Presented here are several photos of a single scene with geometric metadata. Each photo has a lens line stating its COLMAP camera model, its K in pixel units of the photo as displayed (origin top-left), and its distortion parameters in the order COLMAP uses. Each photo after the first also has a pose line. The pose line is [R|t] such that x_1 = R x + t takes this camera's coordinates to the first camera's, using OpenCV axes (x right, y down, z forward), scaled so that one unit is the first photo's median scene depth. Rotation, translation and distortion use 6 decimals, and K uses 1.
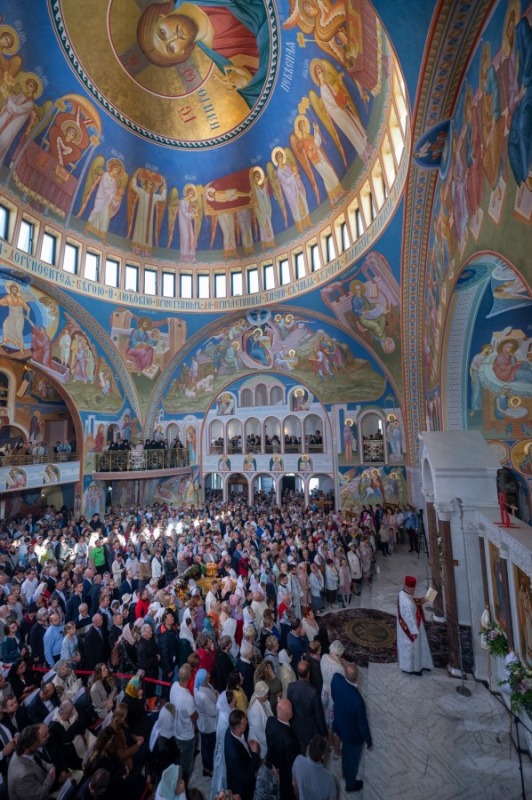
lens RADIAL K [[318.6, 0, 267.5], [0, 318.6, 404.7], [0, 0, 1]] dist [-0.013657, -0.002835]
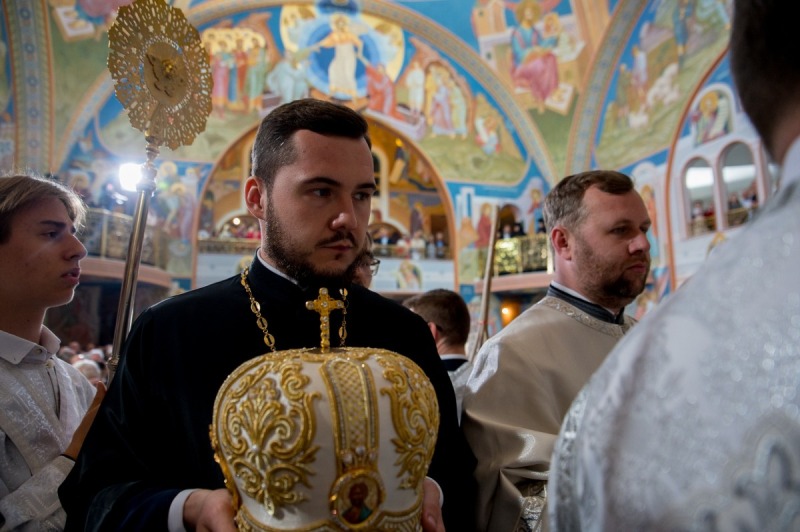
lens RADIAL K [[537.9, 0, 406.0], [0, 537.9, 262.4], [0, 0, 1]] dist [-0.105037, 0.052075]
pose [[0.599218, -0.096651, -0.794731, 0.171649], [0.082667, 0.994849, -0.058658, 0.219067], [0.796307, -0.030549, 0.604121, 0.276399]]
